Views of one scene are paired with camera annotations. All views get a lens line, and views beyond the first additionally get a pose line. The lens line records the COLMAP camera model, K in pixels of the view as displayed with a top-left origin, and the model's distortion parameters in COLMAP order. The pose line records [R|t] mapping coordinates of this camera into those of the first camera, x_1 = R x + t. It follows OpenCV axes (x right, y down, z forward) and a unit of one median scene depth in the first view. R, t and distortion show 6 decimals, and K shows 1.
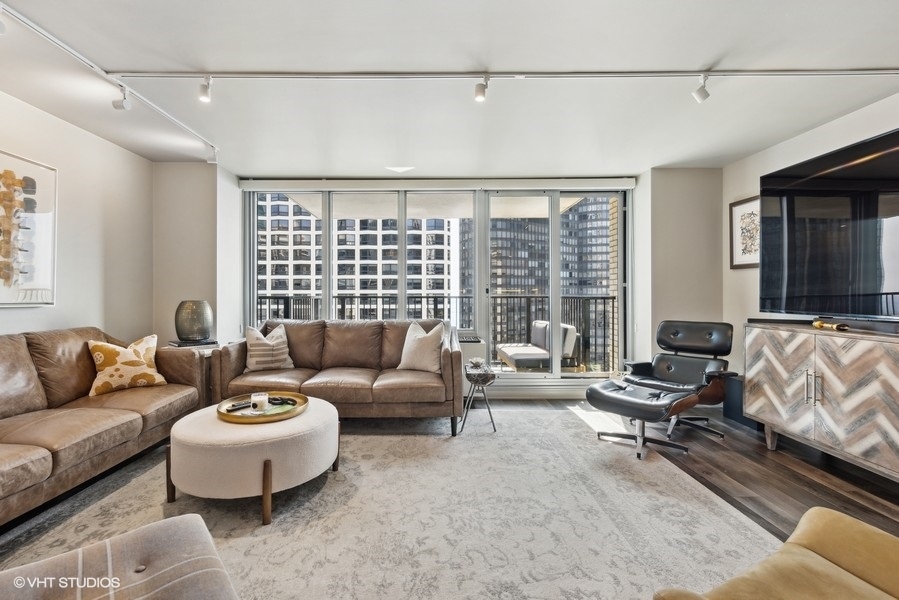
lens RADIAL K [[385.9, 0, 418.0], [0, 385.9, 293.9], [0, 0, 1]] dist [0.004284, 0.000994]
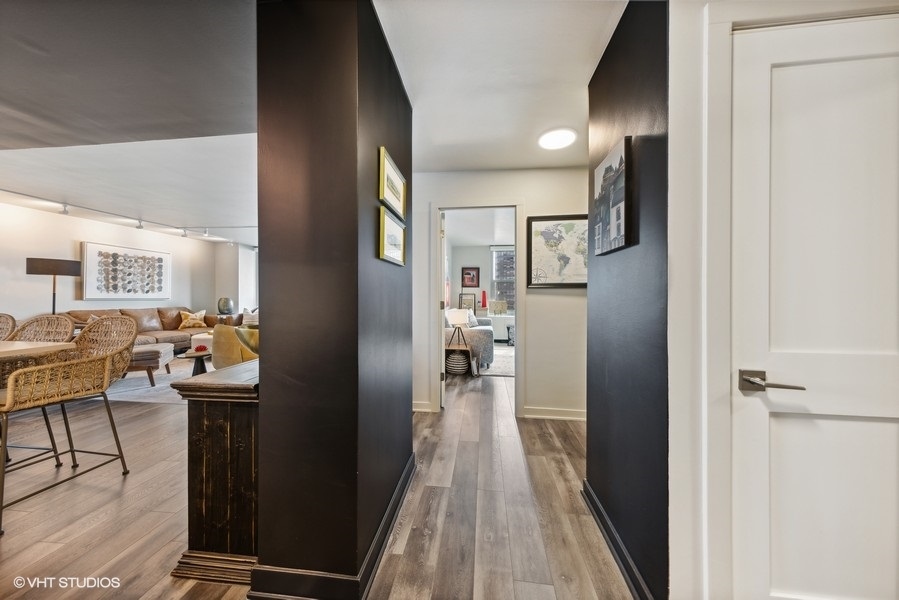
lens RADIAL K [[288.2, 0, 457.0], [0, 288.2, 294.6], [0, 0, 1]] dist [0.002332, 0.000252]
pose [[0.997715, 0.005171, -0.067368, 1.329395], [-0.004992, 0.999984, 0.002822, -0.021407], [0.067381, -0.002479, 0.997724, -0.999503]]
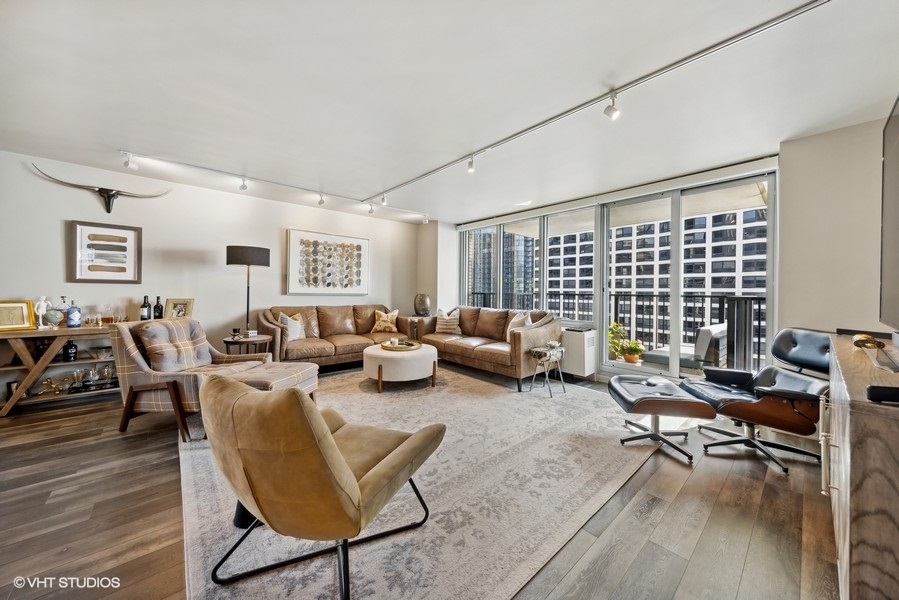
lens RADIAL K [[306.9, 0, 460.6], [0, 306.9, 291.6], [0, 0, 1]] dist [0.005374, 0.000168]
pose [[0.695232, 0.009297, -0.718725, 0.815489], [-0.008547, 0.999953, 0.004667, -0.005302], [0.718734, 0.002898, 0.695279, 0.062568]]
